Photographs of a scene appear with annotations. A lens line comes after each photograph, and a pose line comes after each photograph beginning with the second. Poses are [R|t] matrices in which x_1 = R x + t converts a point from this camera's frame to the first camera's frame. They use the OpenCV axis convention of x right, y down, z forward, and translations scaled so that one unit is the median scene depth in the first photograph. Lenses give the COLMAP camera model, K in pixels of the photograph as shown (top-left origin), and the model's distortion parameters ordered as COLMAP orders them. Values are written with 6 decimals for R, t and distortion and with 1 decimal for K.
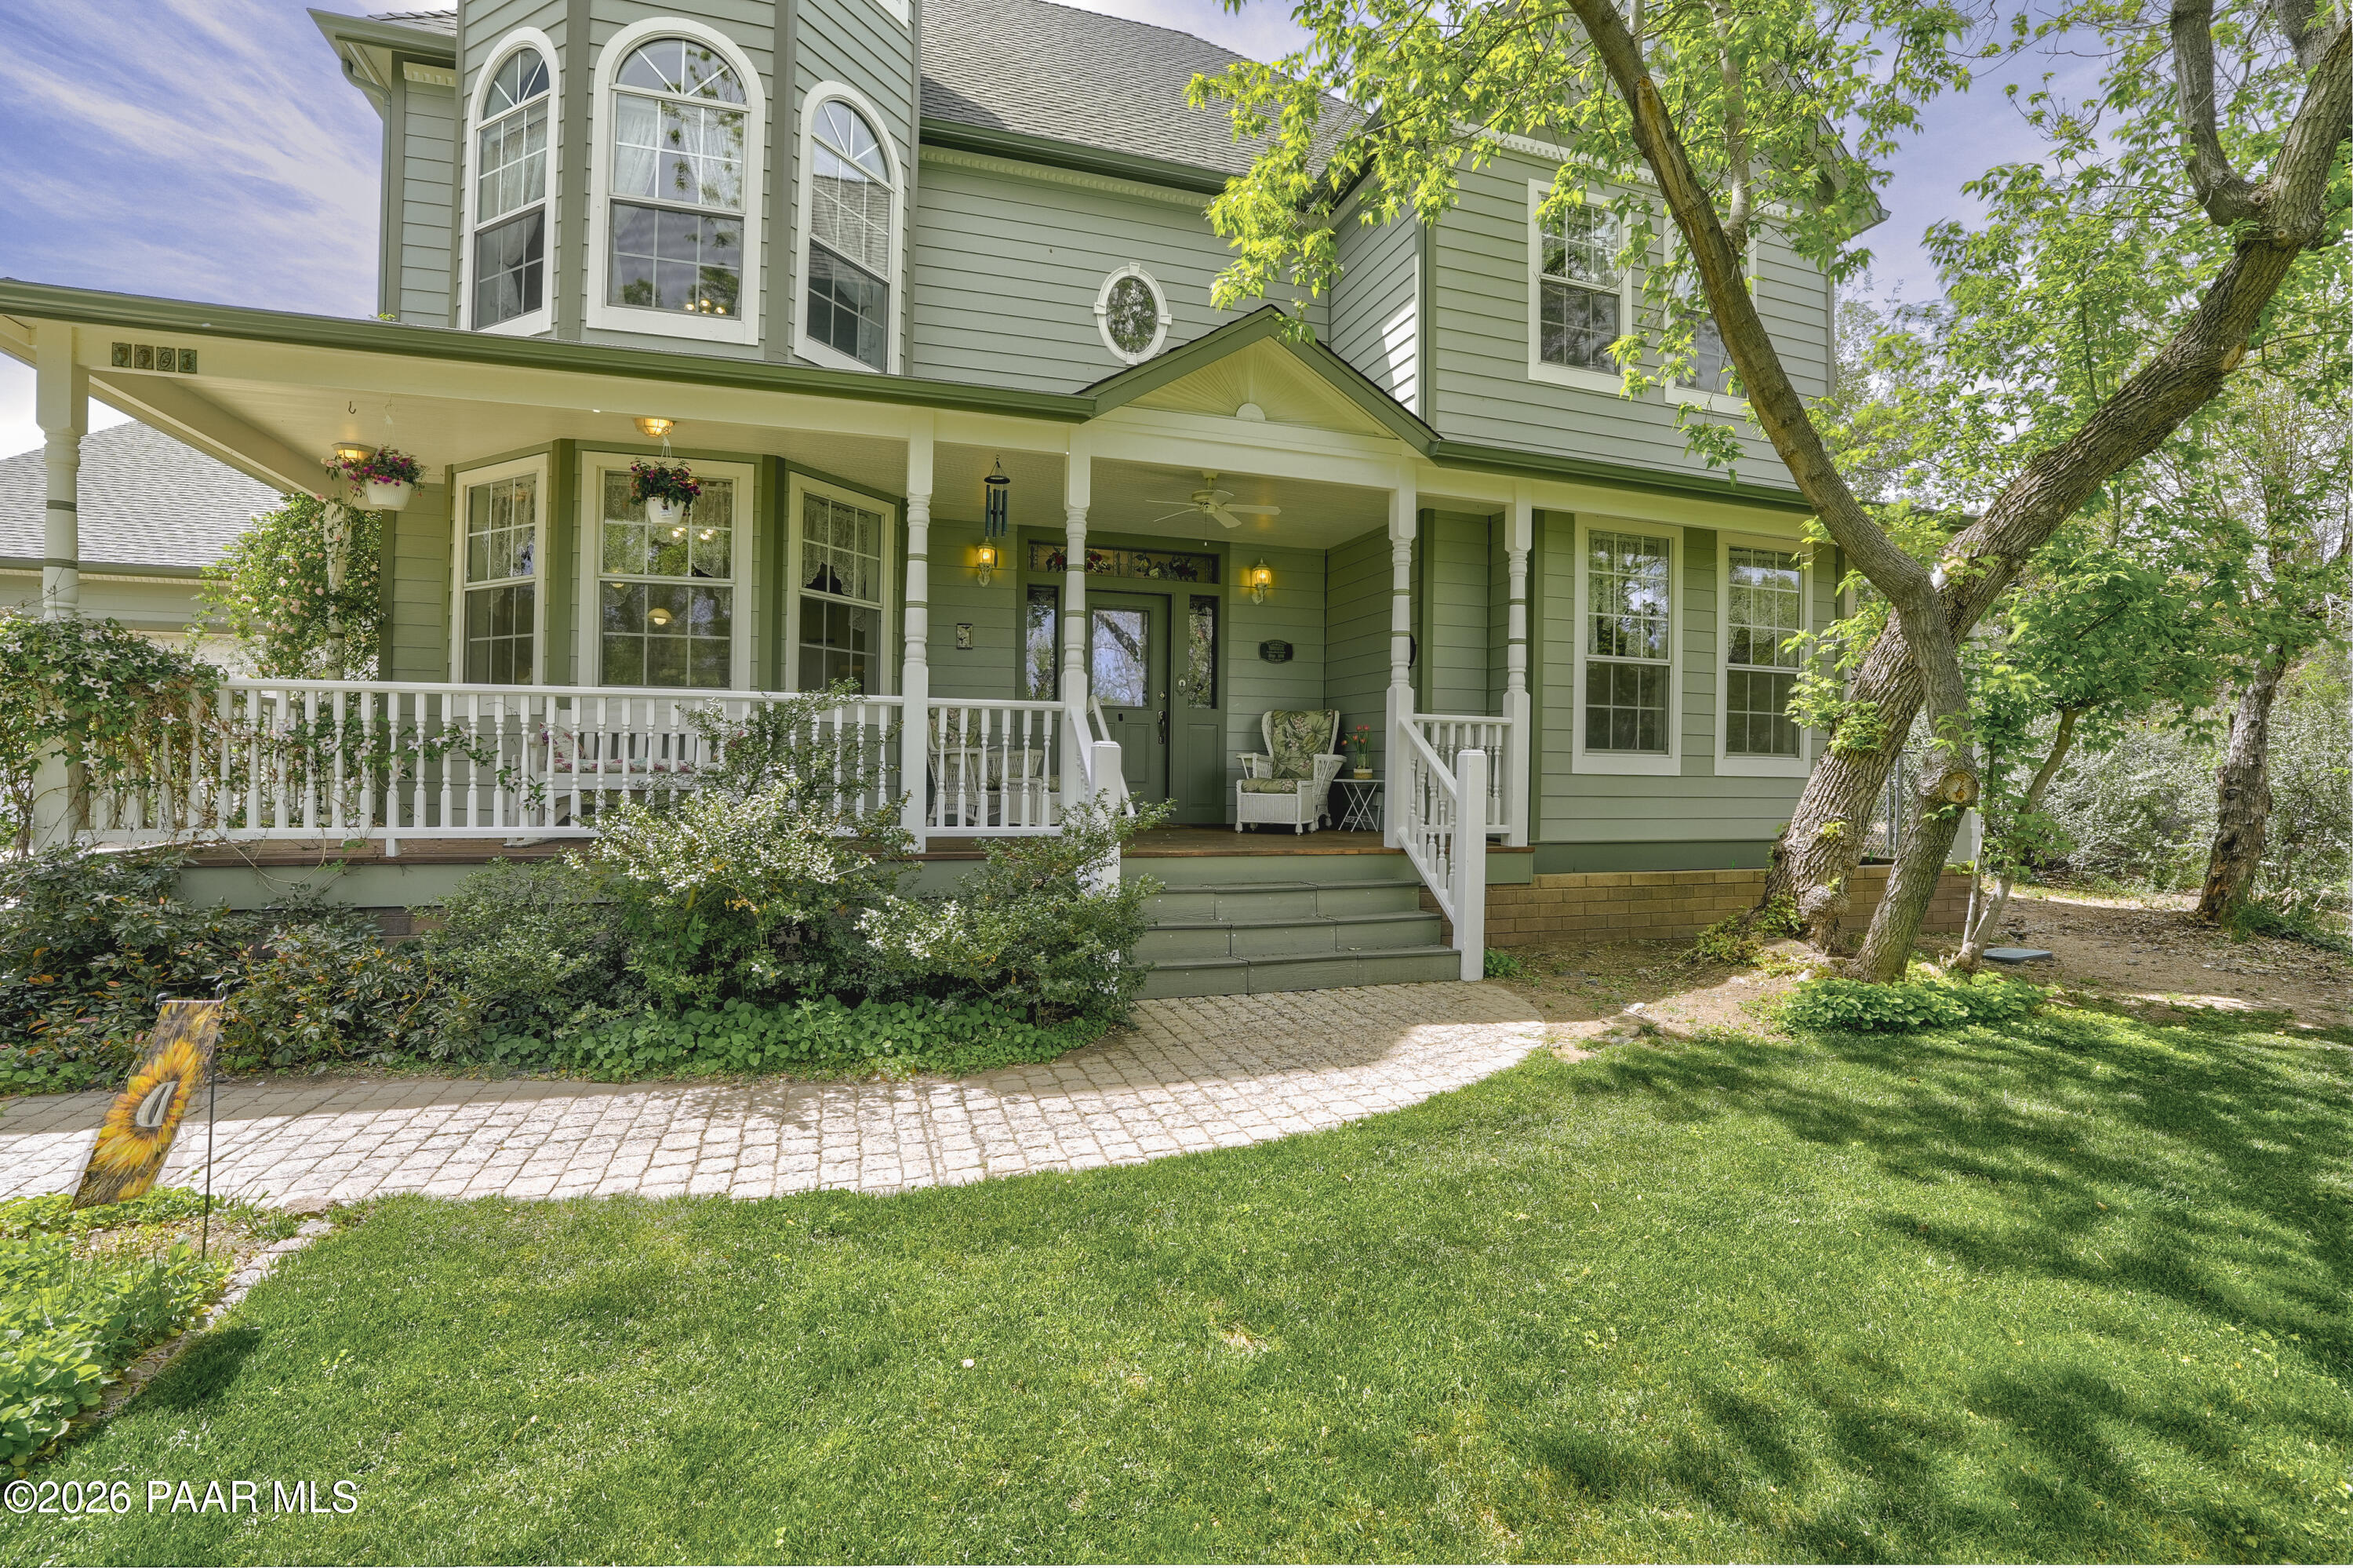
lens RADIAL K [[1108.1, 0, 1159.8], [0, 1108.1, 770.2], [0, 0, 1]] dist [-0.068770, 0.024998]
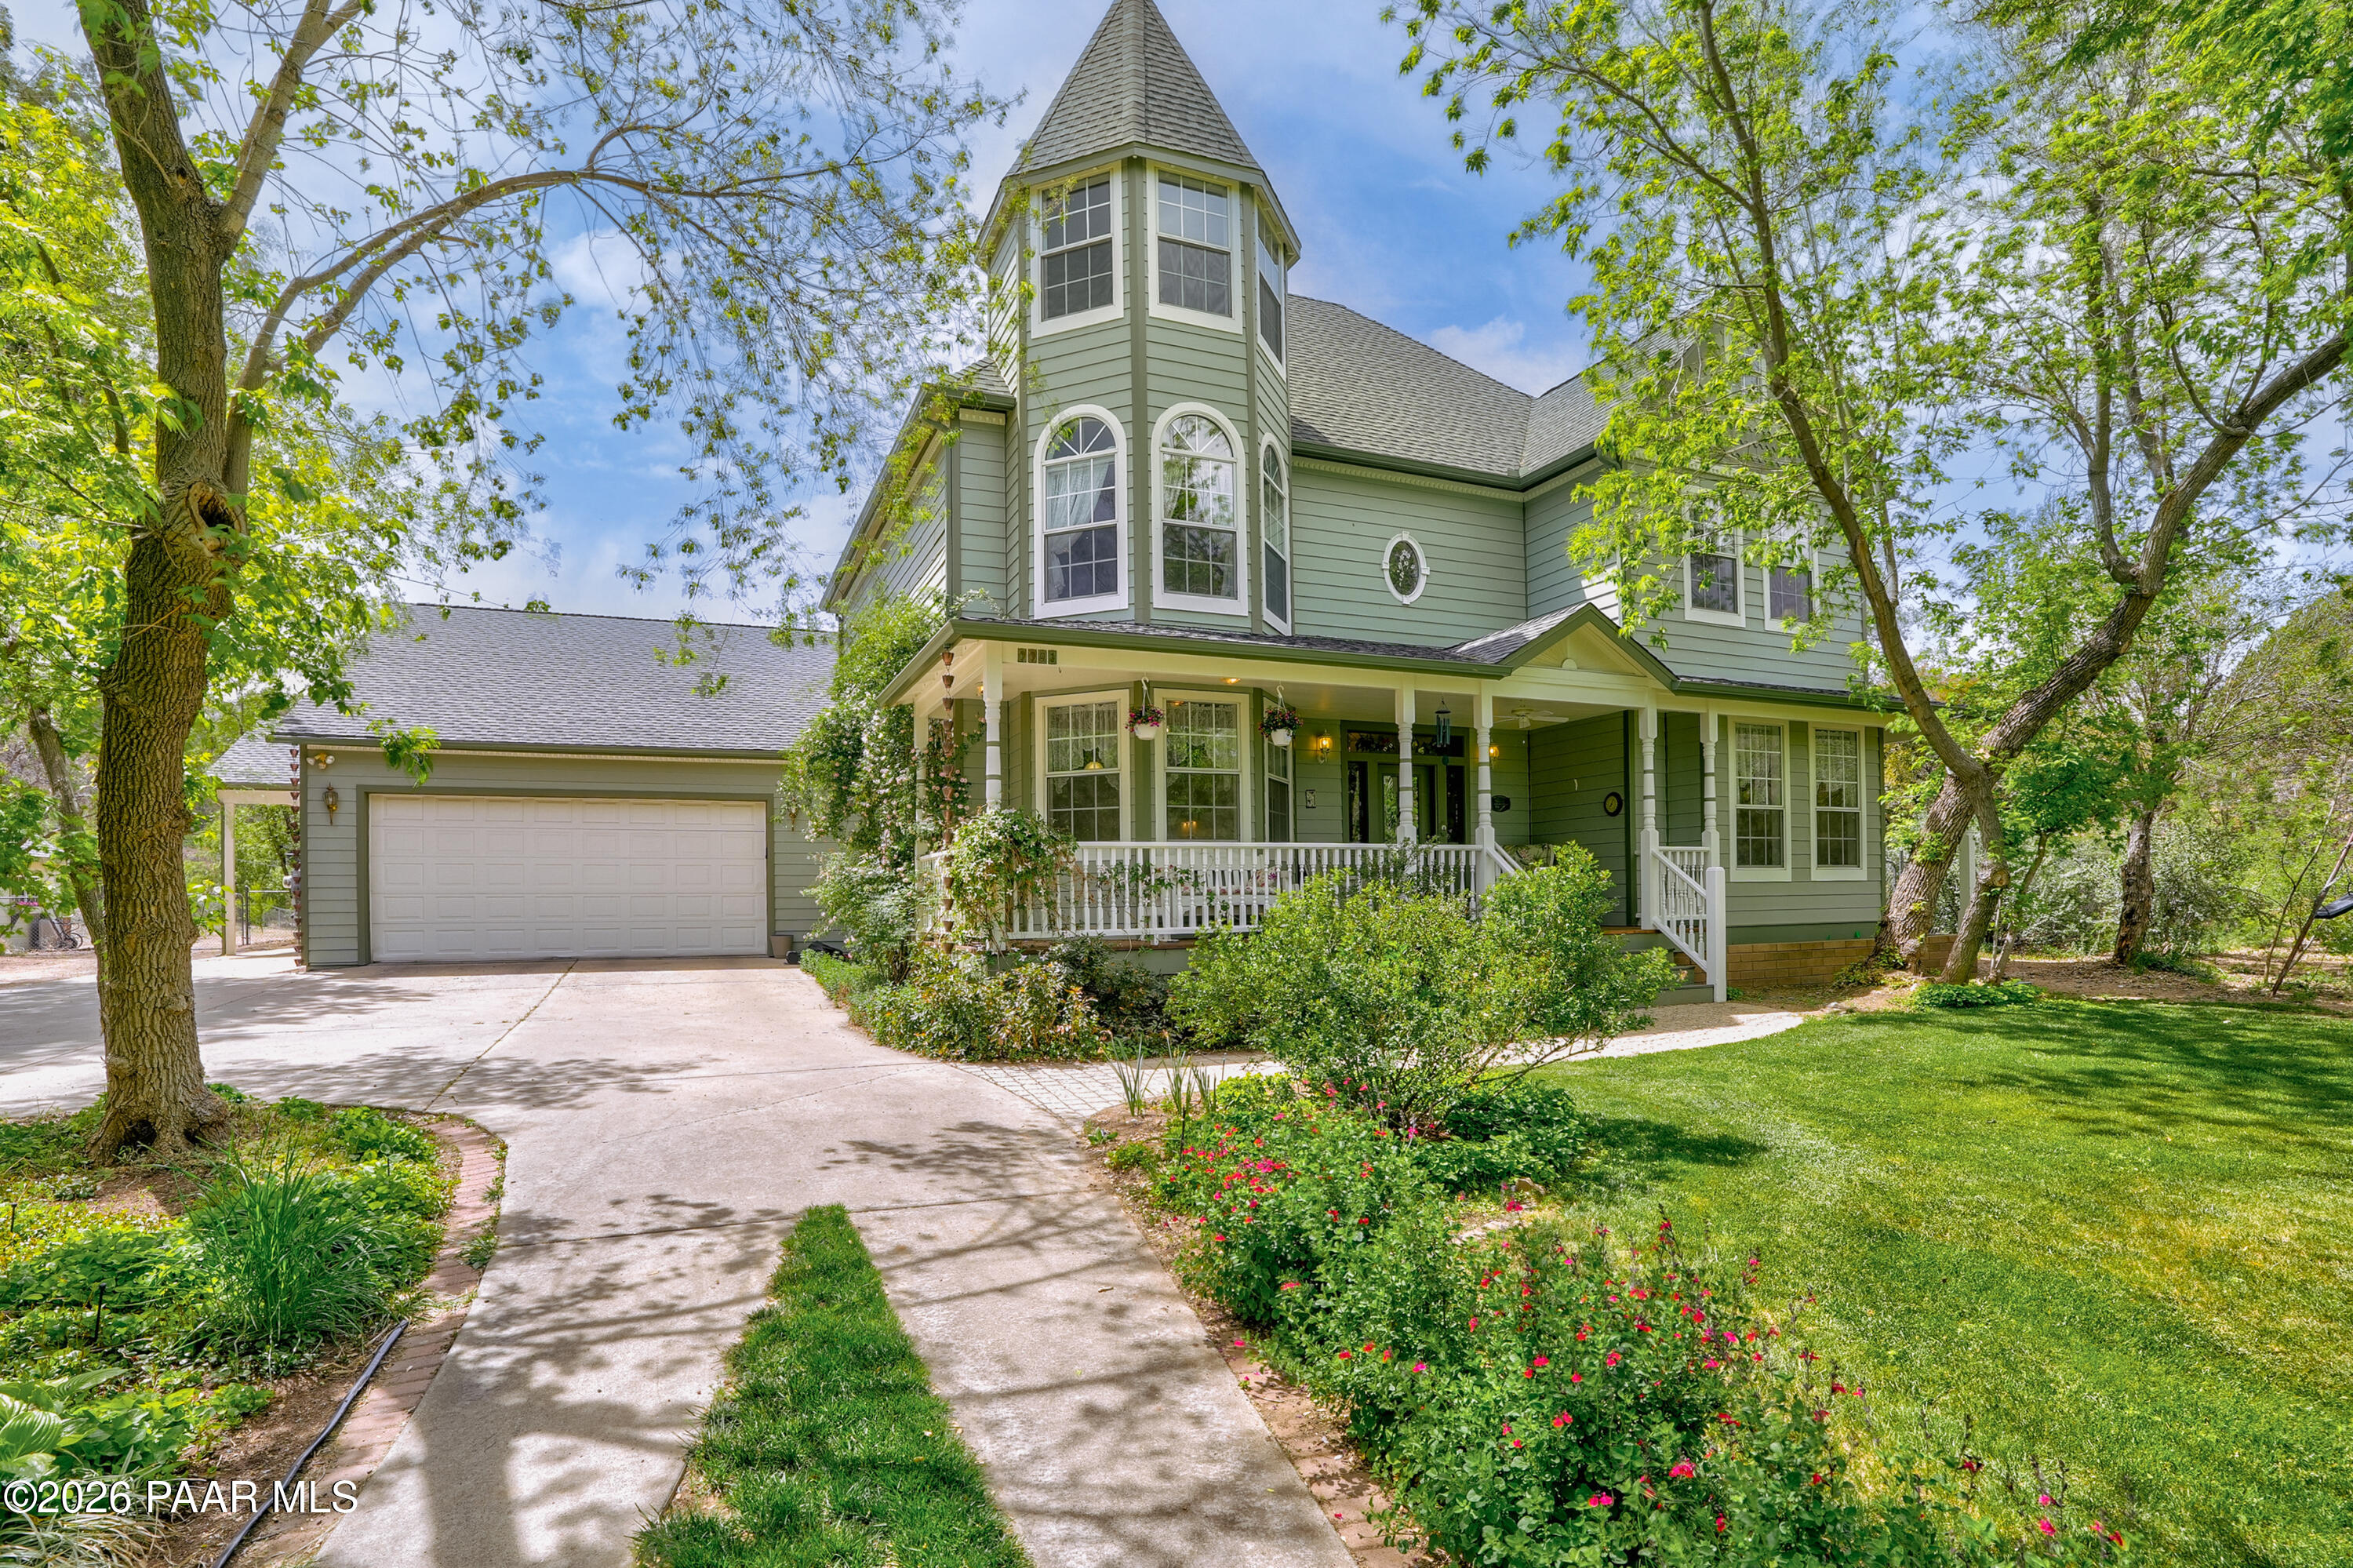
lens RADIAL K [[1164.4, 0, 1168.6], [0, 1164.4, 893.8], [0, 0, 1]] dist [-0.043840, 0.010739]
pose [[0.995260, -0.029016, 0.092817, -0.719421], [0.029846, 0.999526, -0.007563, 0.012120], [-0.092554, 0.010297, 0.995654, -0.691745]]
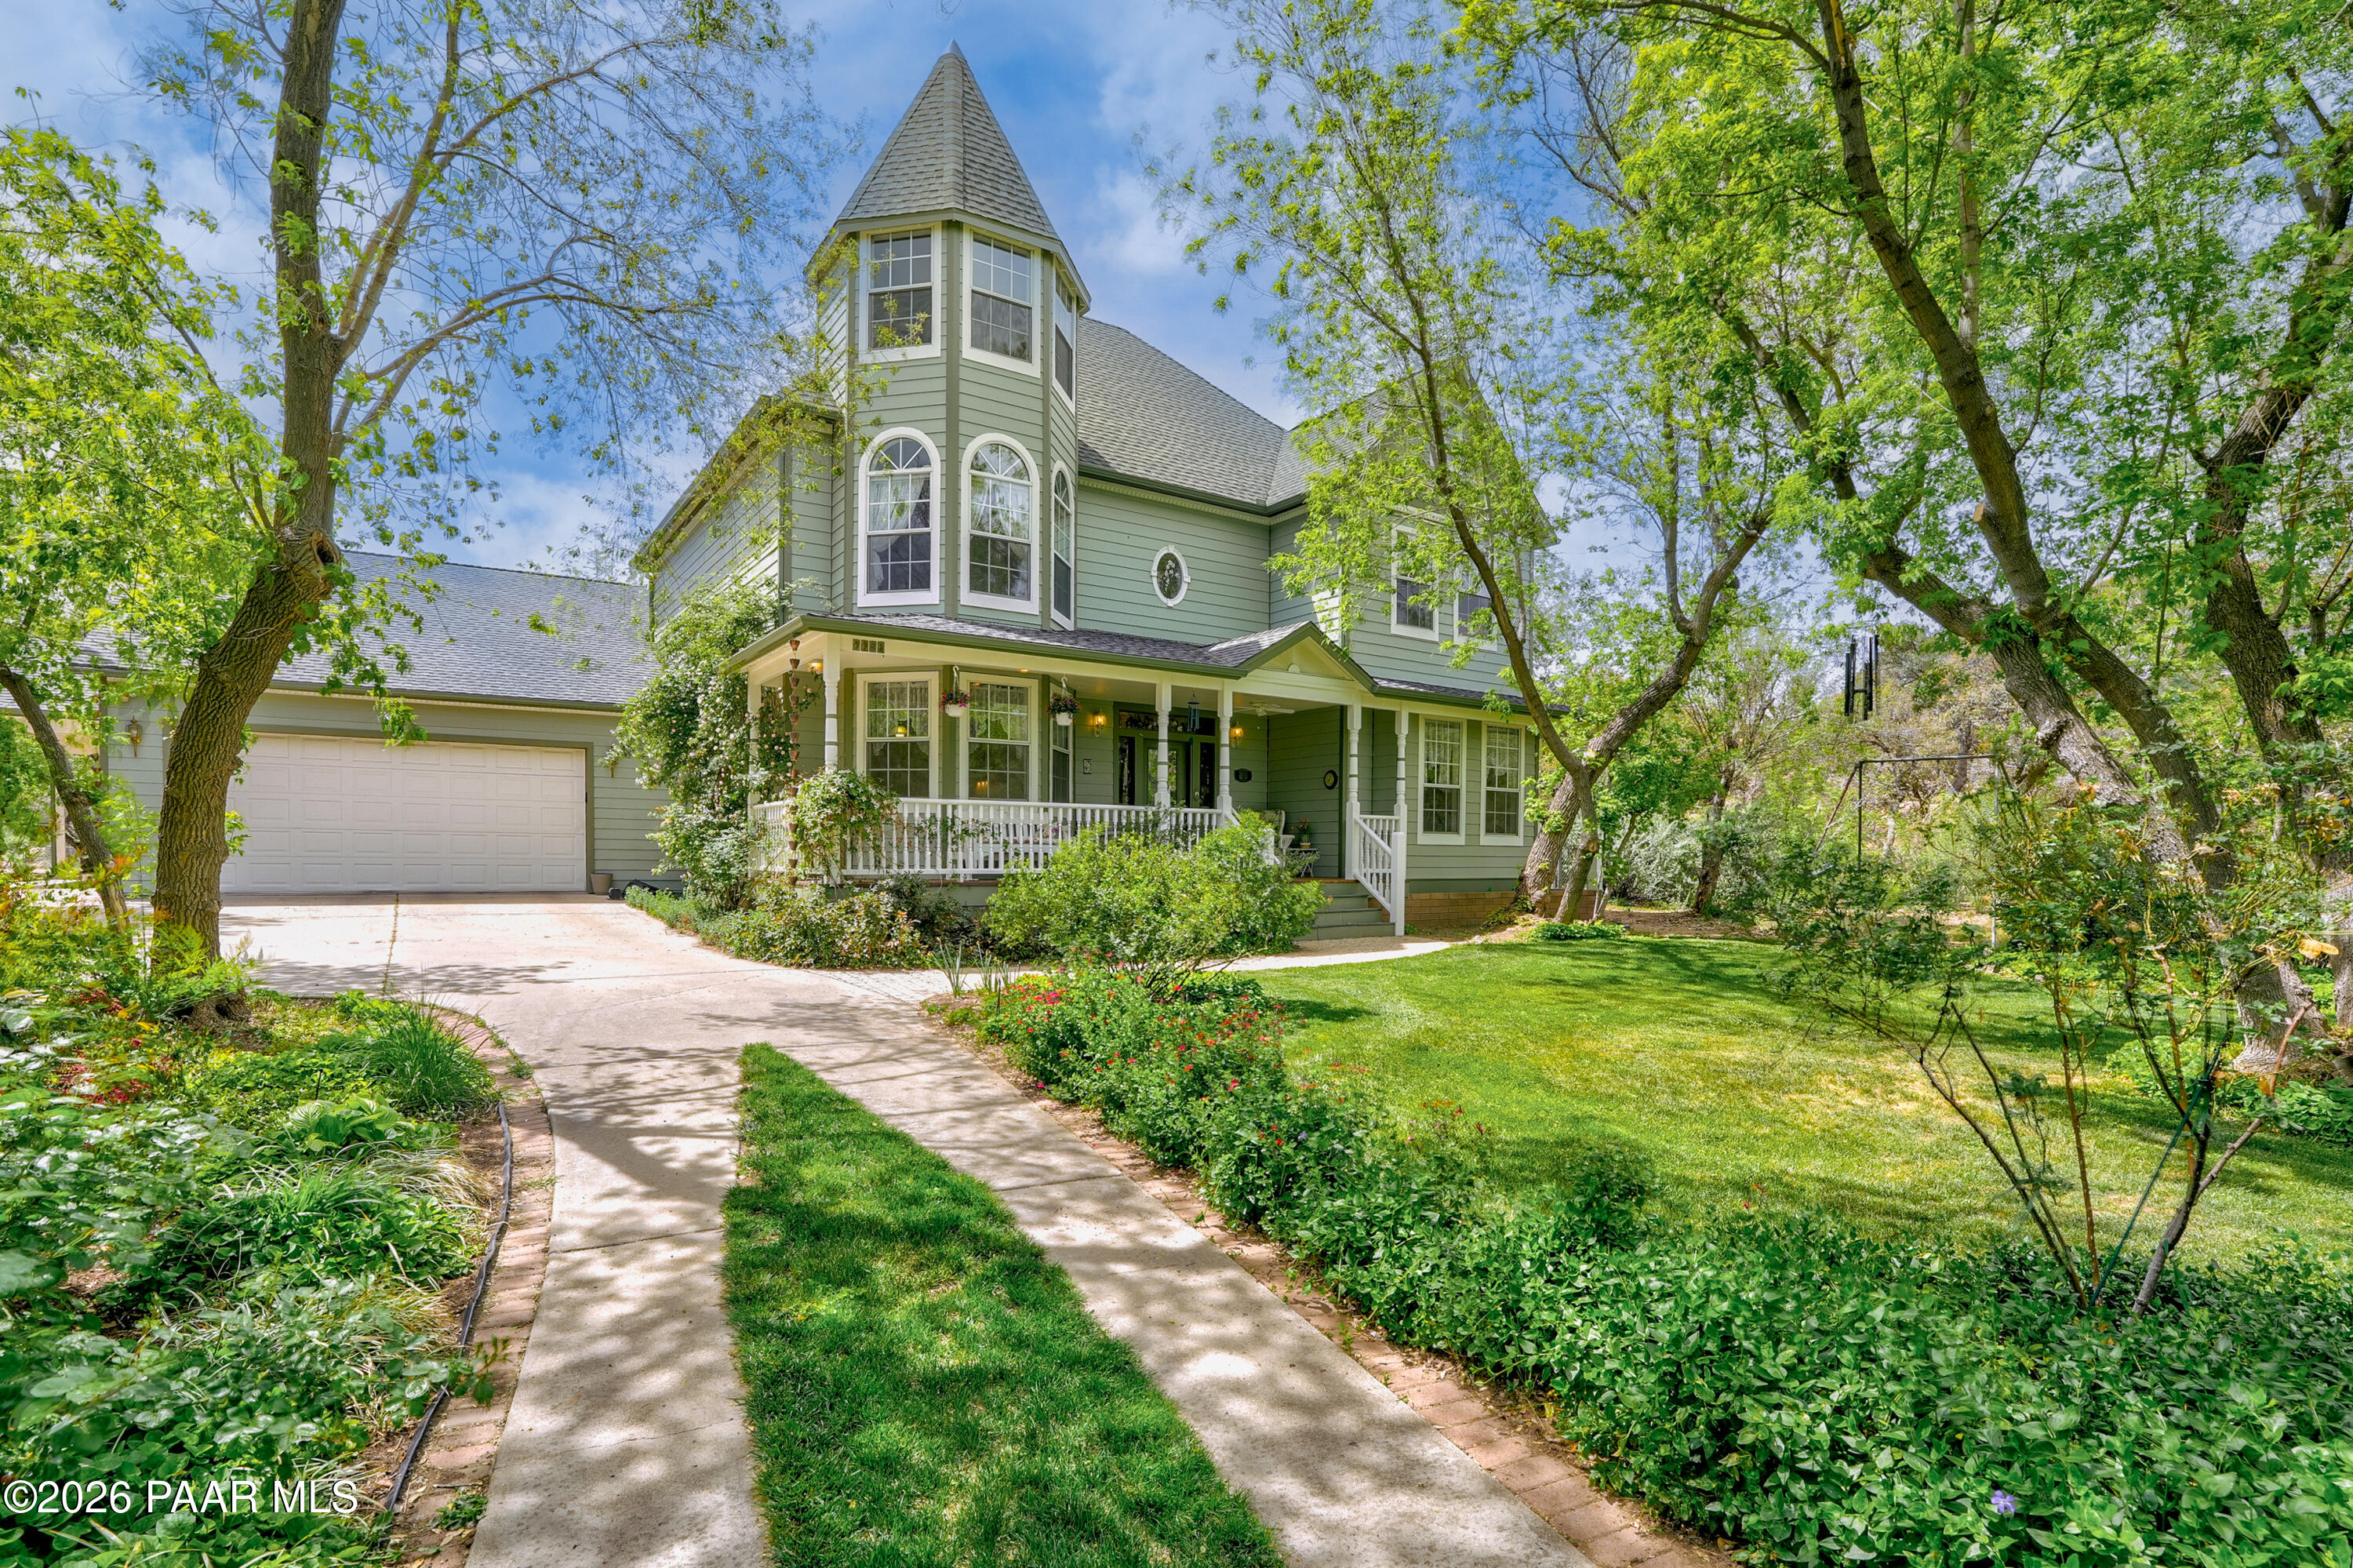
lens RADIAL K [[1164.4, 0, 1178.8], [0, 1164.4, 888.4], [0, 0, 1]] dist [-0.043840, 0.010739]
pose [[0.957077, -0.015718, 0.289408, -0.806004], [0.007797, 0.999563, 0.028500, 0.025024], [-0.289730, -0.025020, 0.956781, -1.094712]]
